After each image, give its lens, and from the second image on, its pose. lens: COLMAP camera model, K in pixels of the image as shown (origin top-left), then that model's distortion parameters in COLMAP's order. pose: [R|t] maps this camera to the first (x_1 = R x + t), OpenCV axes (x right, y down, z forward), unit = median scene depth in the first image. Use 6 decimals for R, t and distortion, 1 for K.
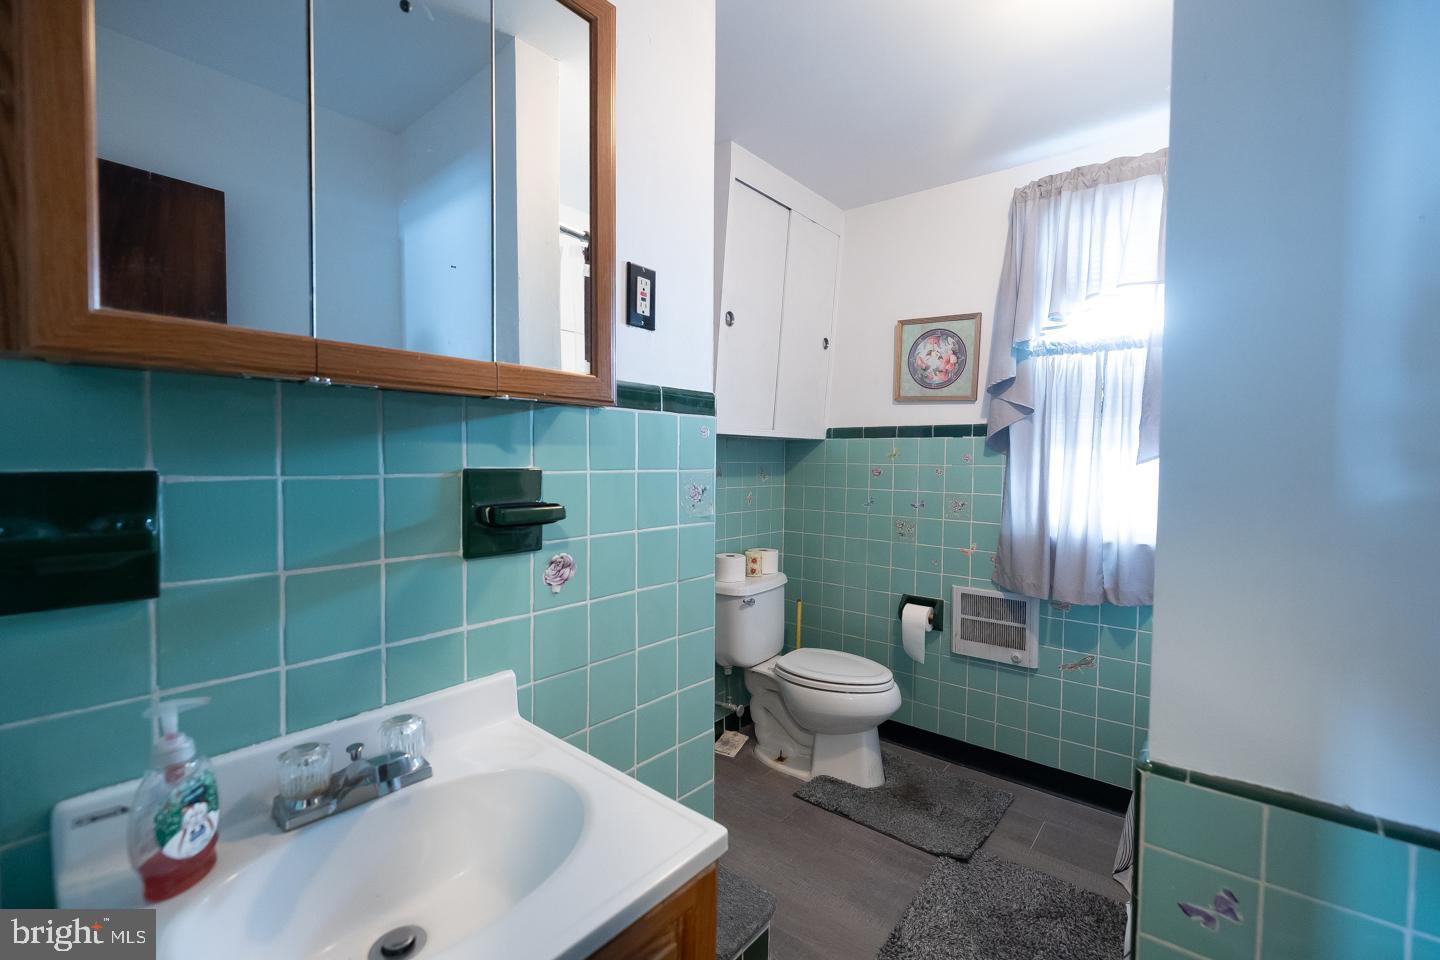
lens RADIAL K [[636.0, 0, 698.1], [0, 636.0, 461.5], [0, 0, 1]] dist [-0.003333, -0.000521]
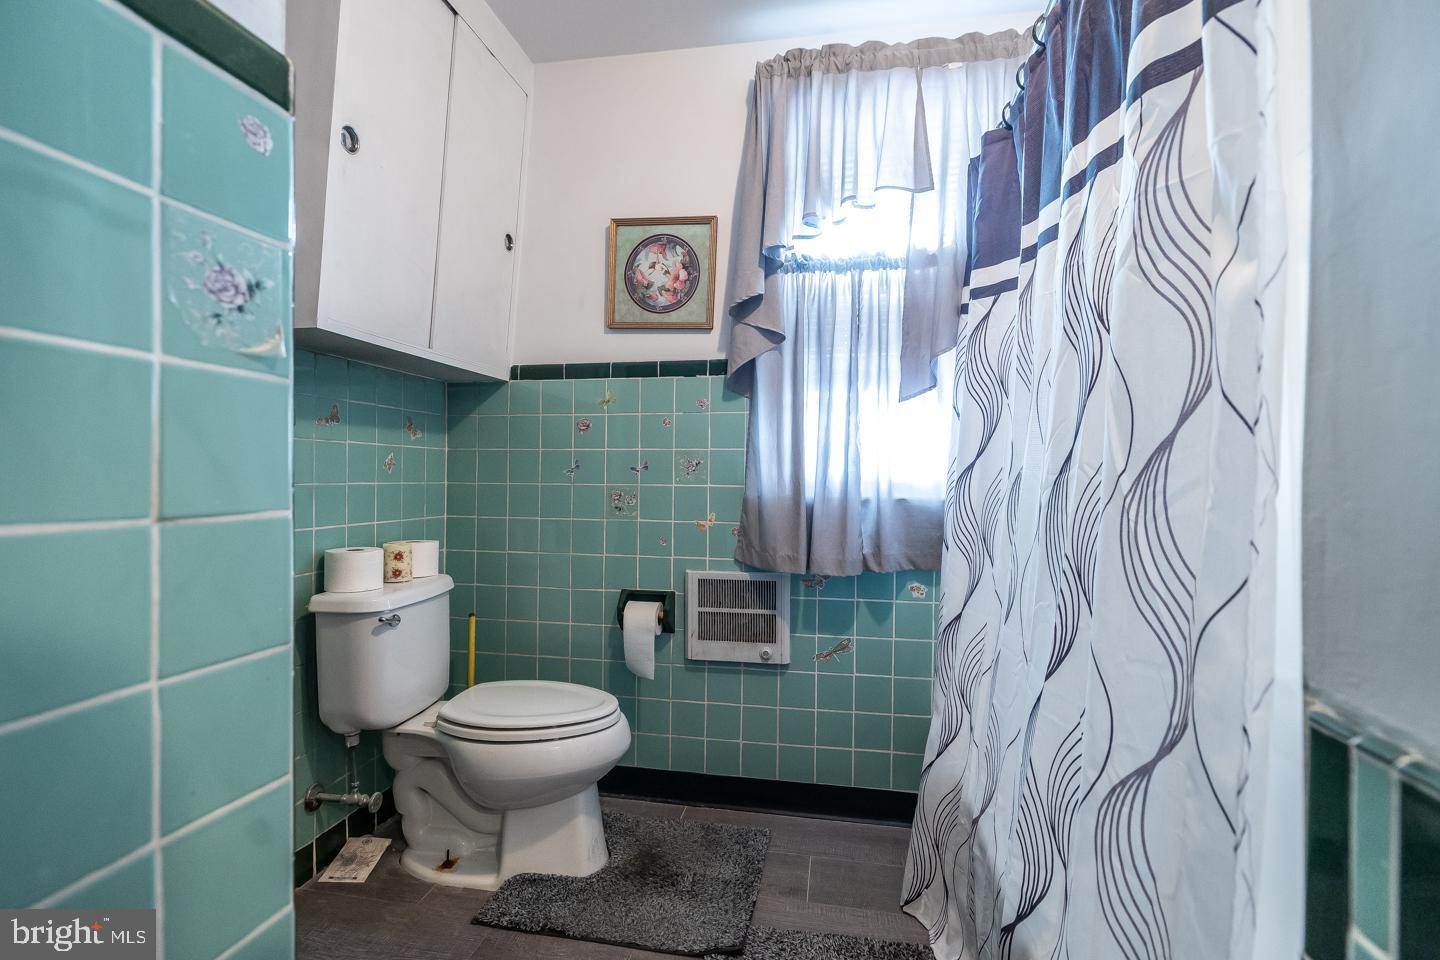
lens RADIAL K [[696.8, 0, 720.0], [0, 696.8, 480.0], [0, 0, 1]] dist [-0.005517, -0.000098]
pose [[0.866315, -0.006547, 0.499455, 0.022631], [0.004331, 0.999975, 0.005596, 0.085486], [-0.499479, -0.002685, 0.866322, 0.270803]]
